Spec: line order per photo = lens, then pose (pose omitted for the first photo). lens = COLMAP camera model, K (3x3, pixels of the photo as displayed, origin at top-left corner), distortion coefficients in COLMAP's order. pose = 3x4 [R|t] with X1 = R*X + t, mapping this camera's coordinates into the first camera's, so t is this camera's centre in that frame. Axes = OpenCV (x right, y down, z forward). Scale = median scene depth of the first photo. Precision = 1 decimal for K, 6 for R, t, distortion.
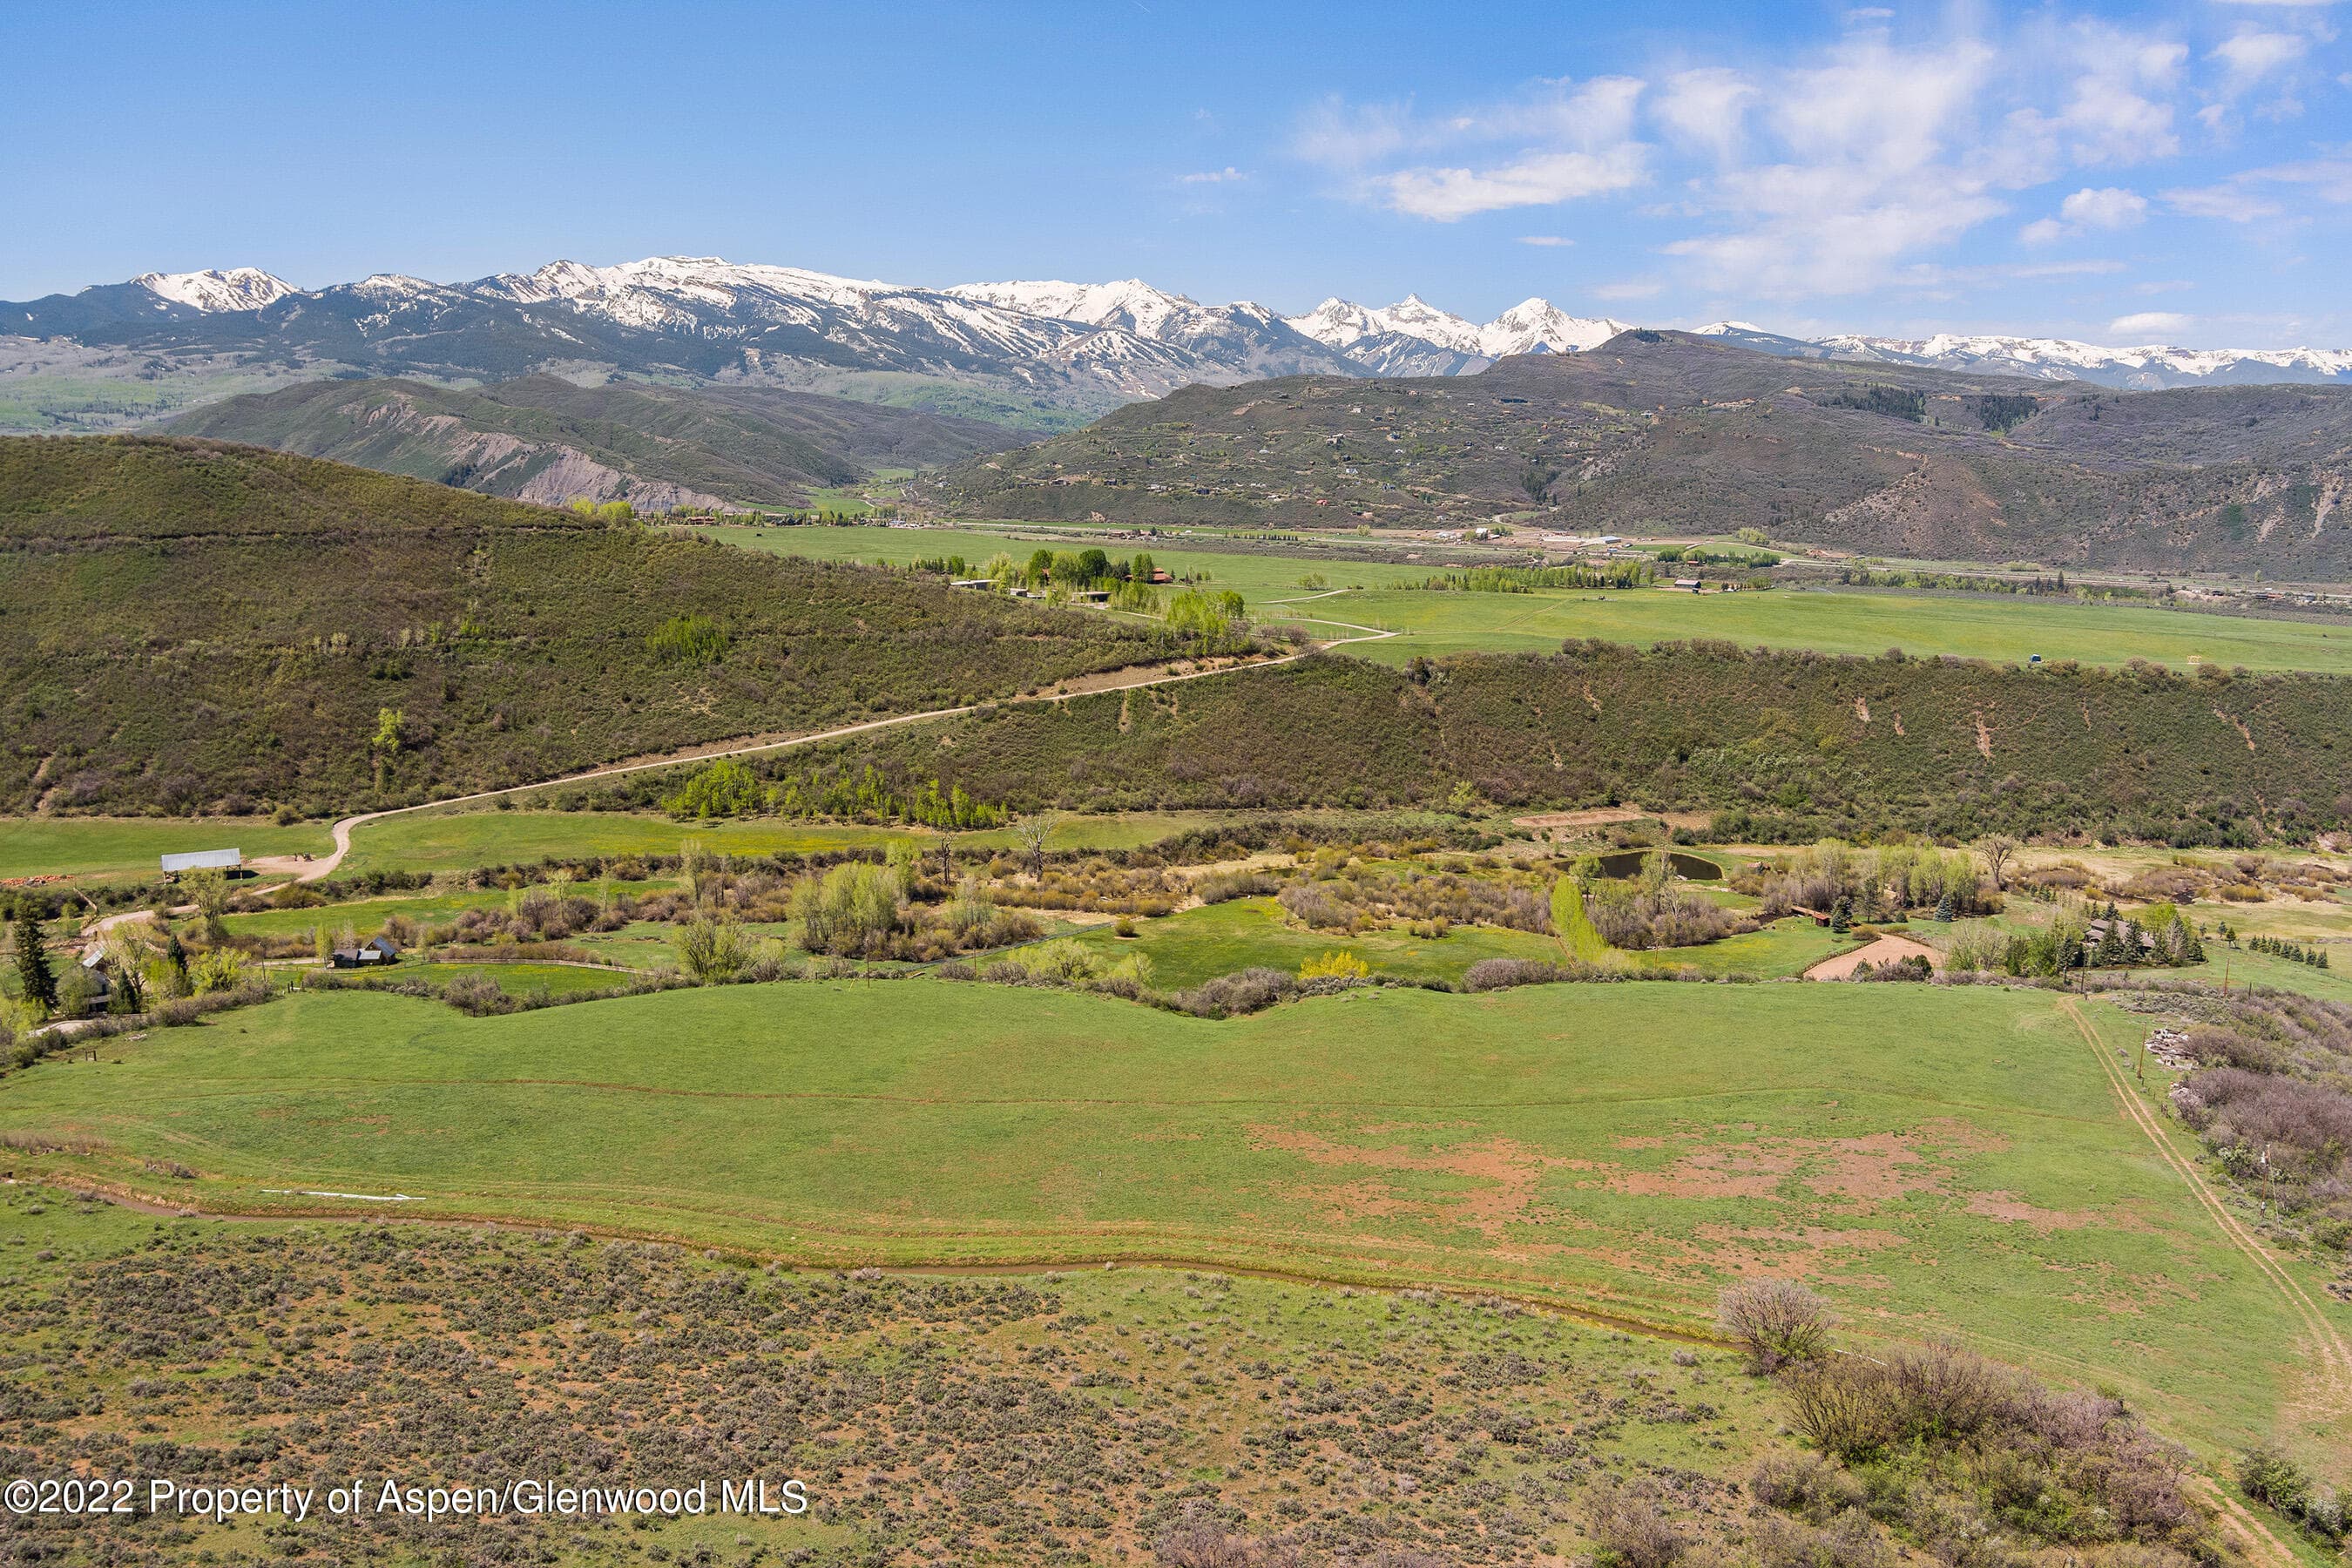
lens RADIAL K [[1898.4, 0, 1190.9], [0, 1898.4, 816.4], [0, 0, 1]] dist [-0.057841, -0.009933]
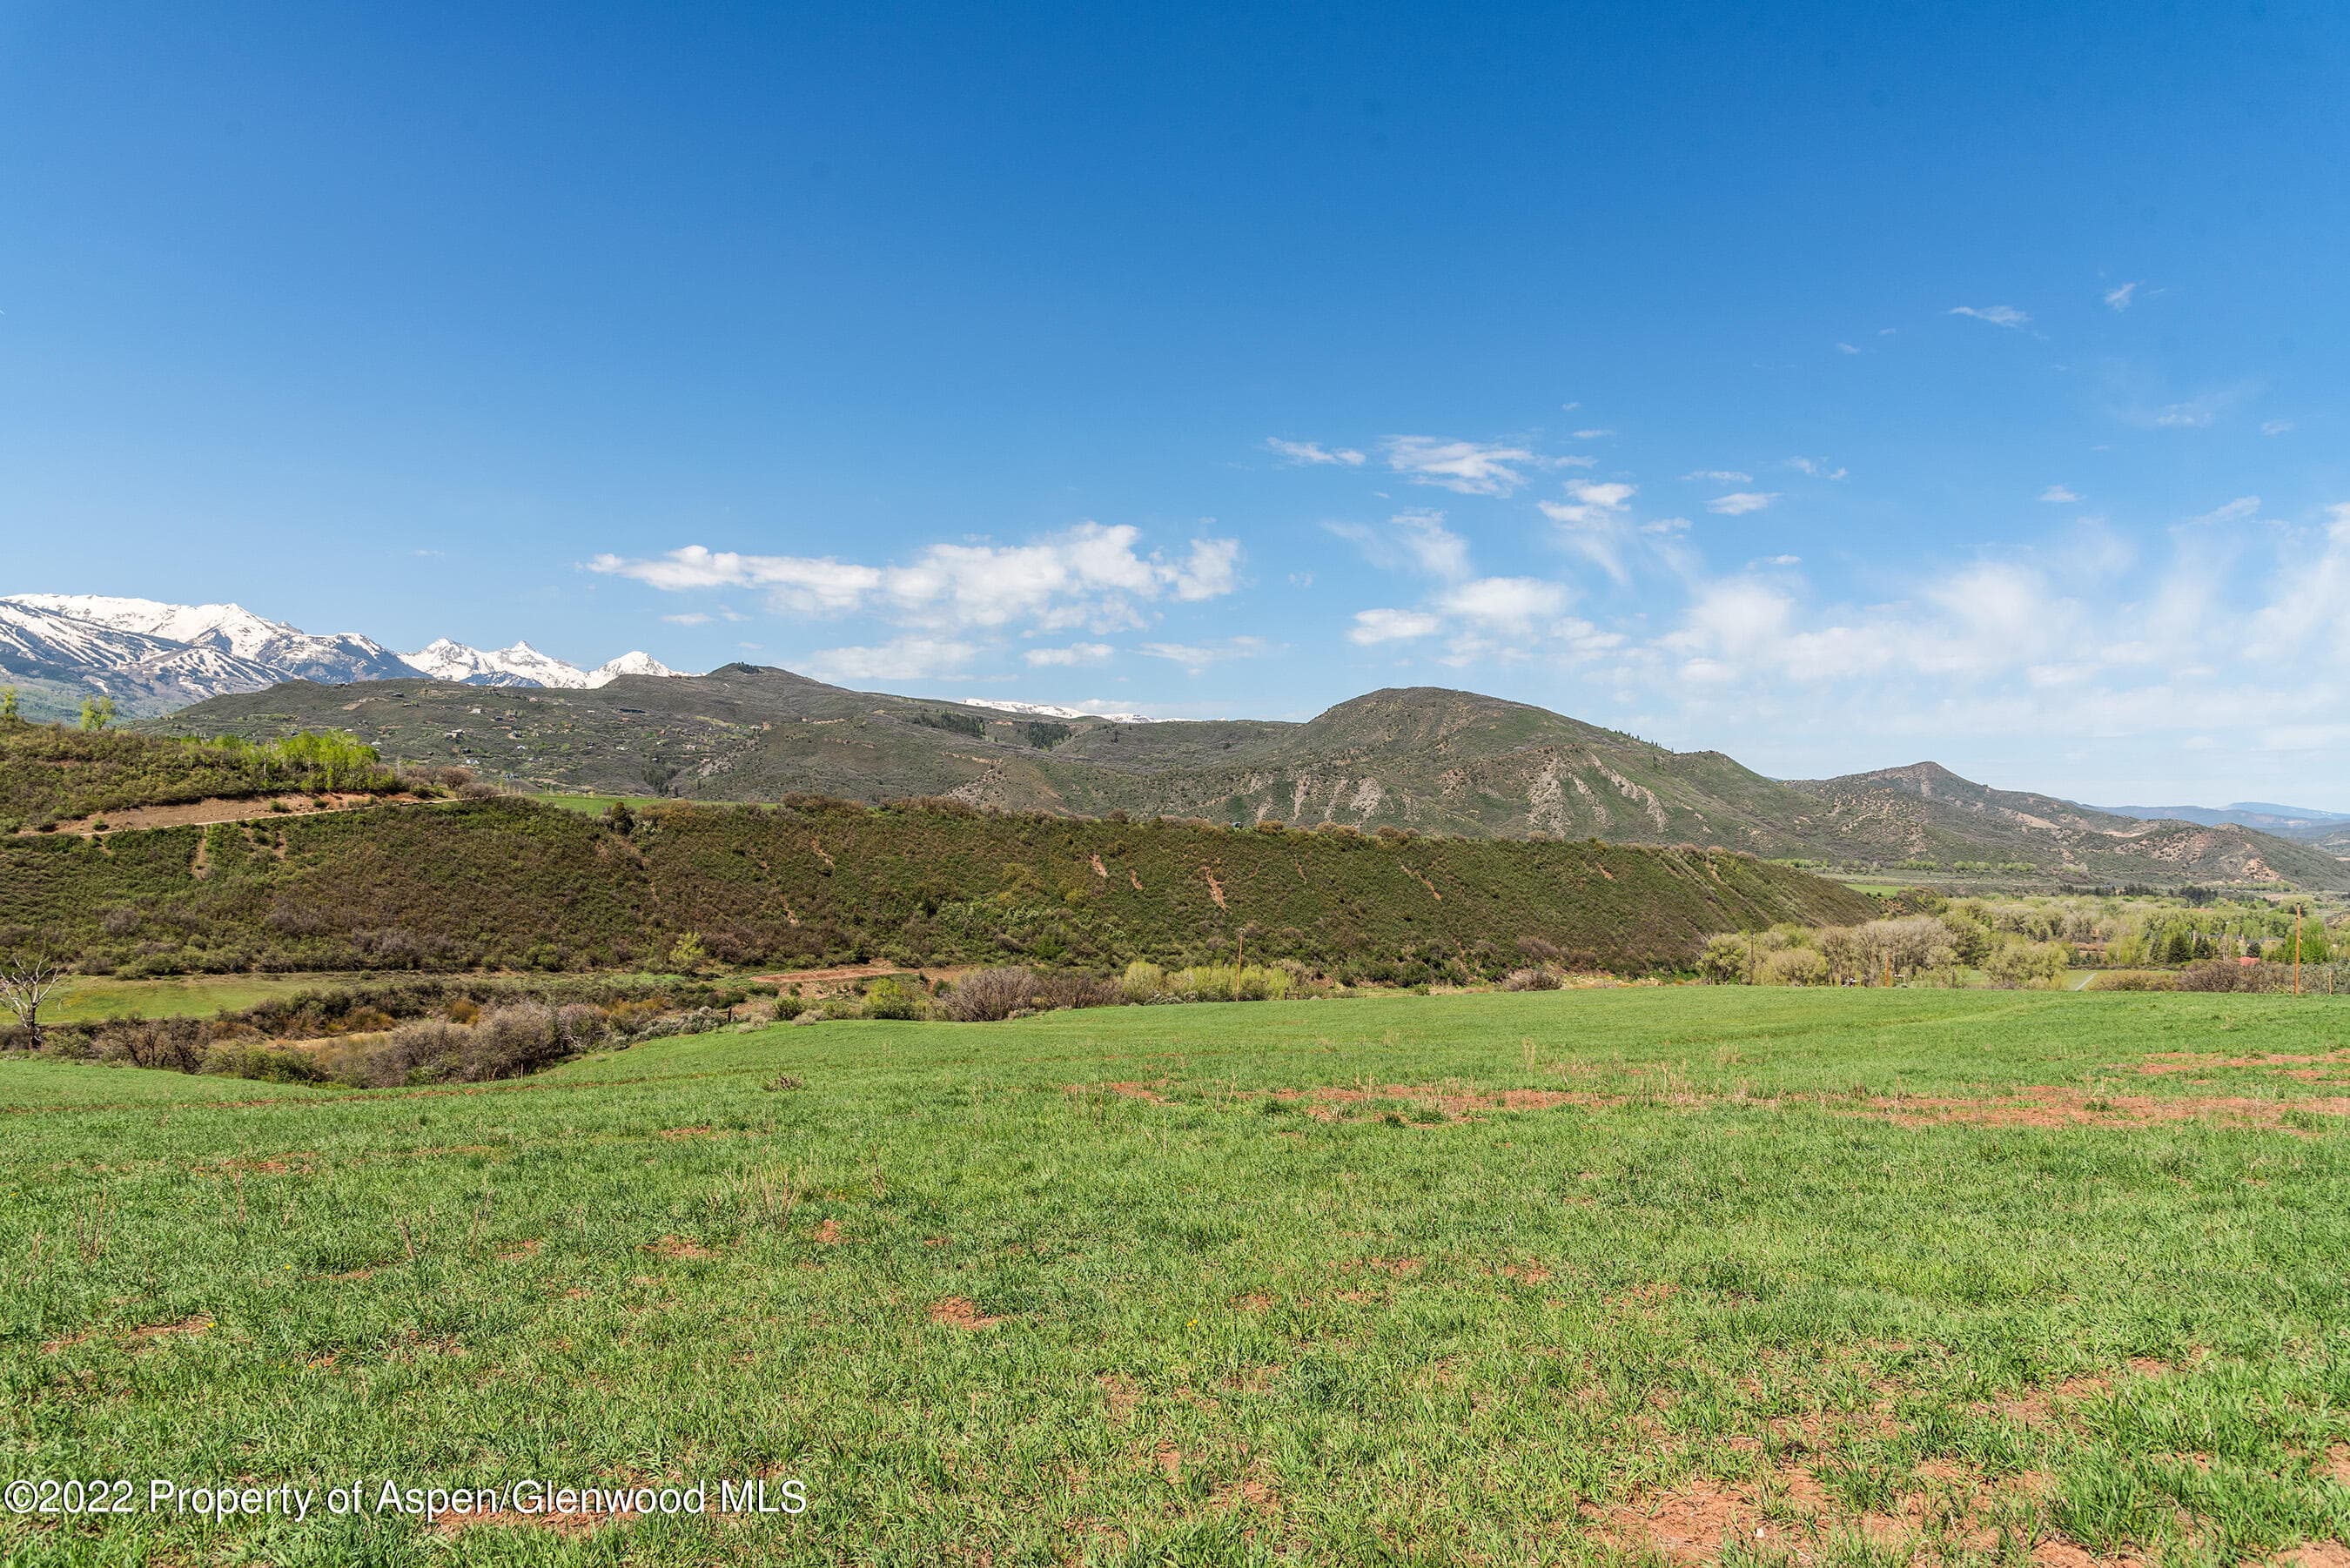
lens RADIAL K [[1580.7, 0, 1202.0], [0, 1580.7, 808.1], [0, 0, 1]] dist [0.032029, -0.025468]
pose [[0.867418, 0.024326, 0.496984, -0.006352], [0.064526, 0.984871, -0.160827, 0.049950], [-0.493378, 0.171573, 0.852726, 0.273177]]
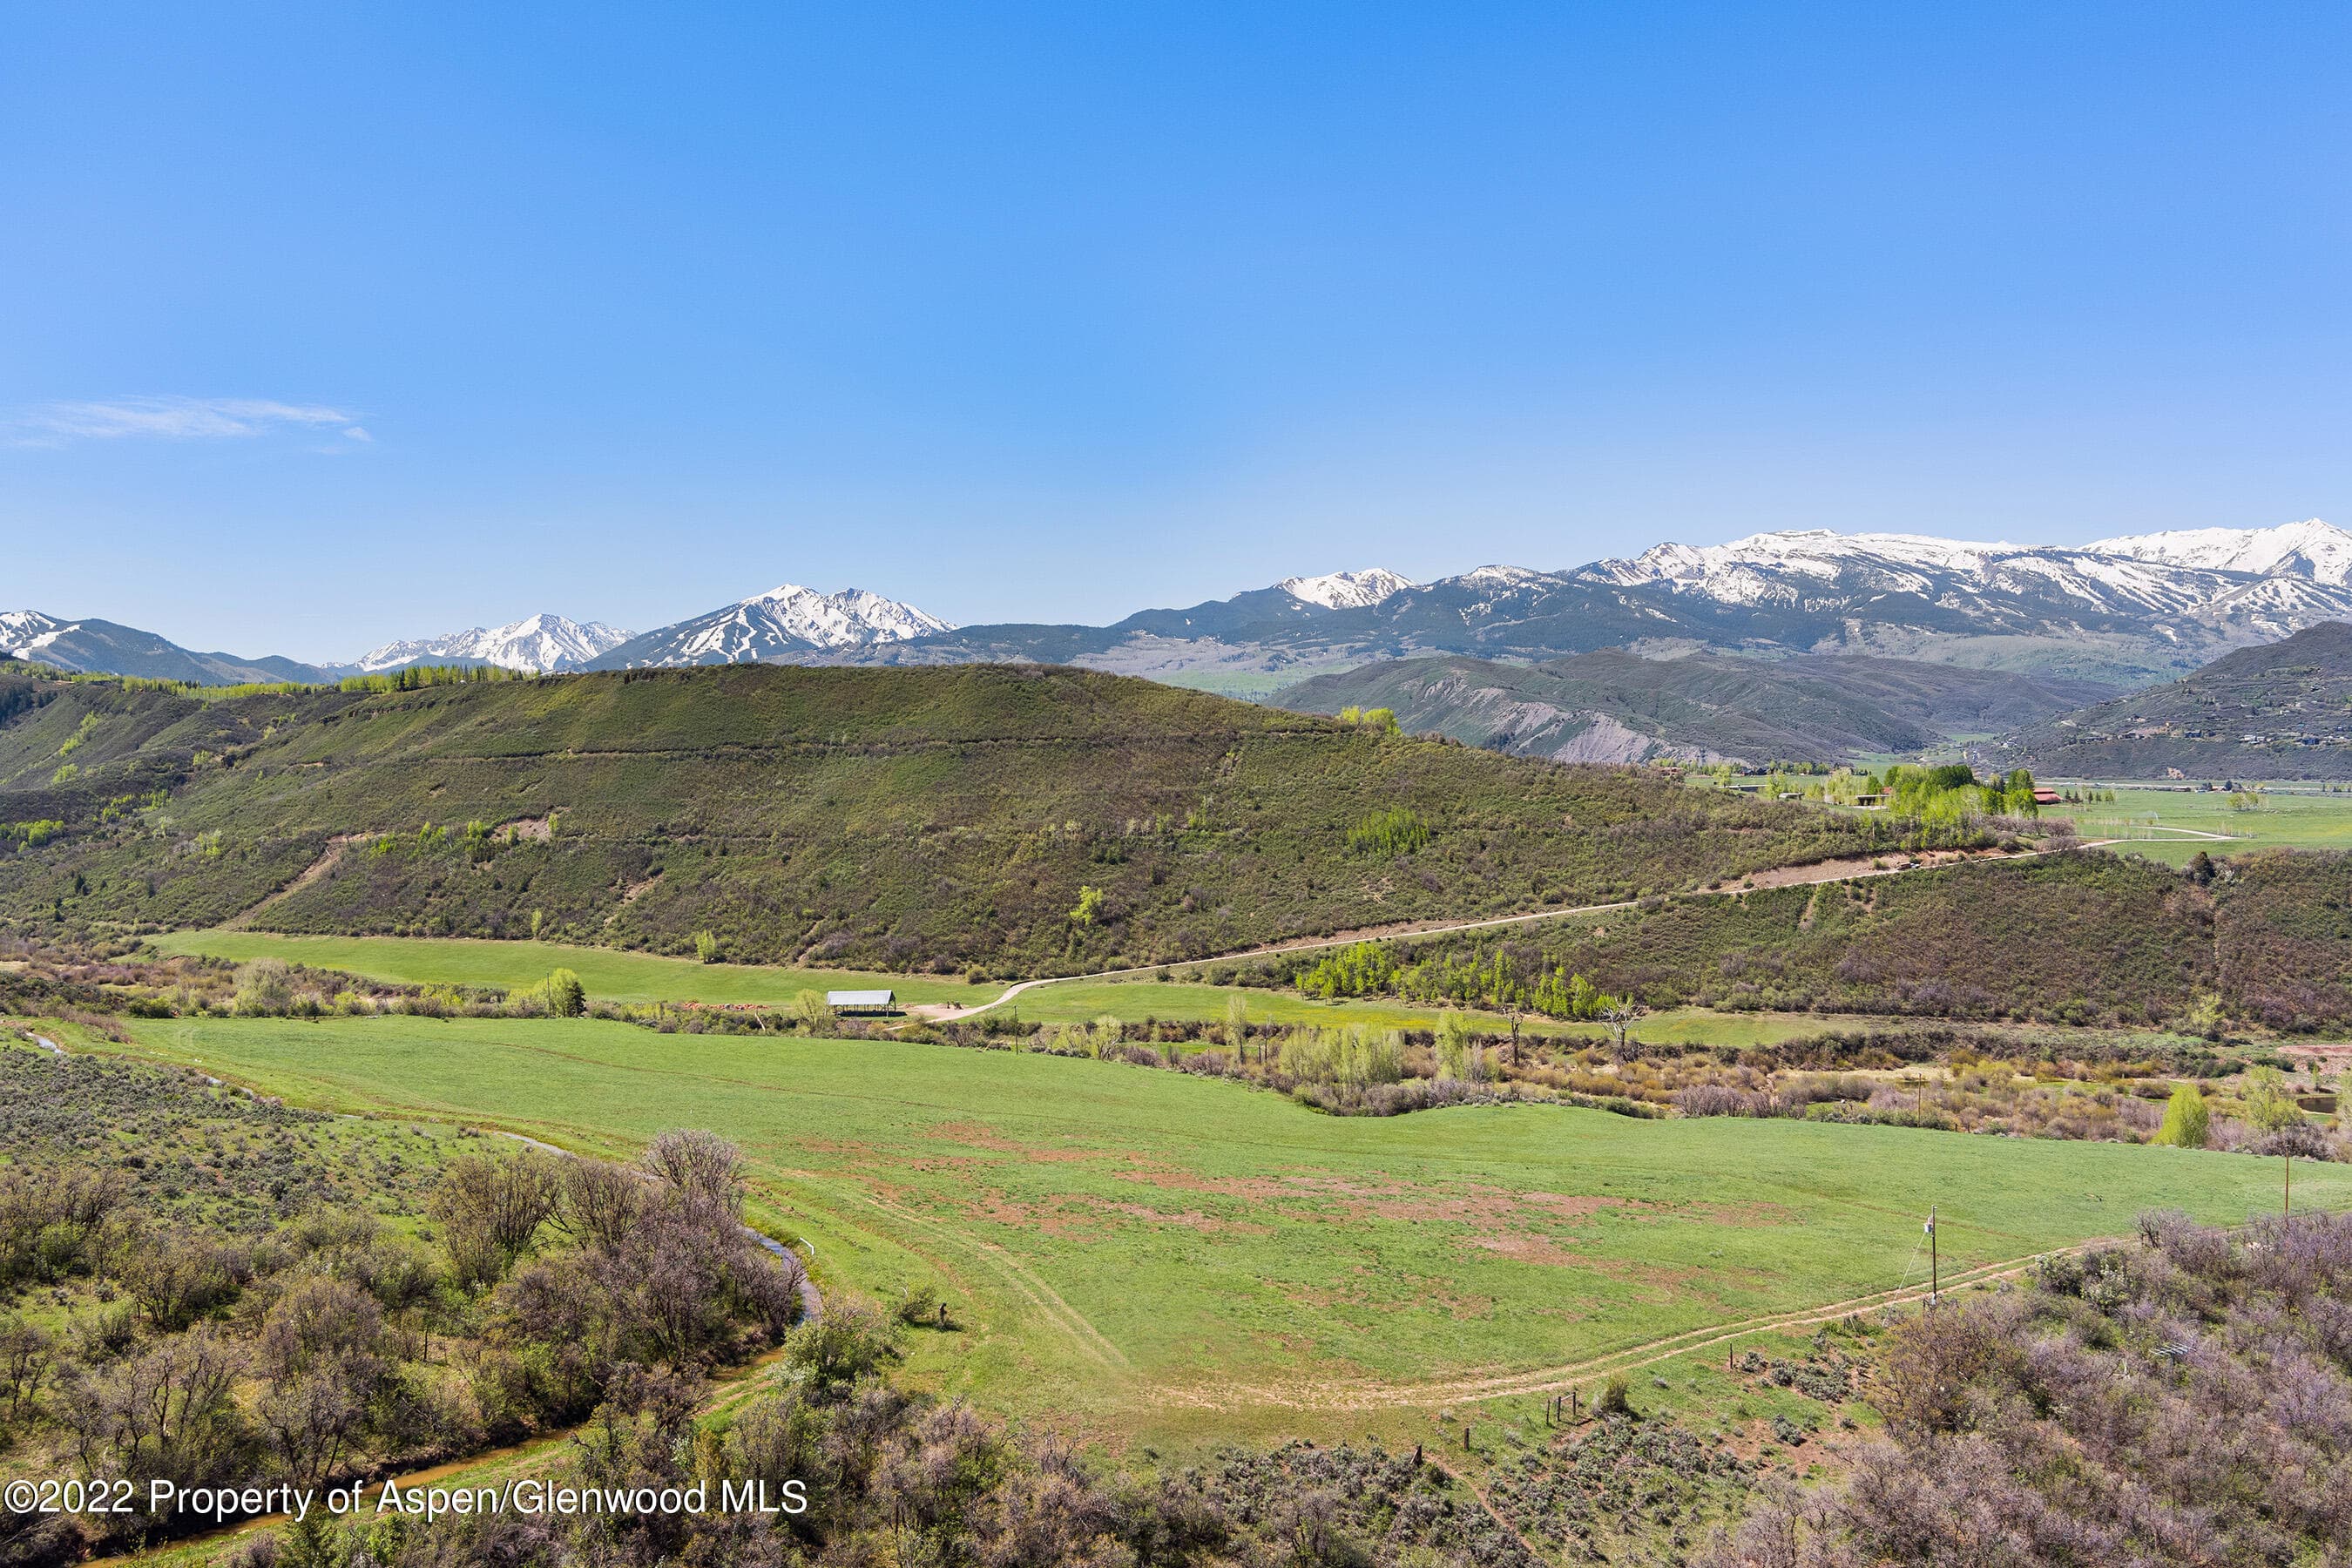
lens RADIAL K [[1991.2, 0, 1171.8], [0, 1991.2, 821.4], [0, 0, 1]] dist [-0.062034, -0.000144]
pose [[0.843760, -0.006719, -0.536678, 0.202272], [-0.072032, 0.989458, -0.125636, 0.041077], [0.531864, 0.144665, 0.834381, 0.064250]]
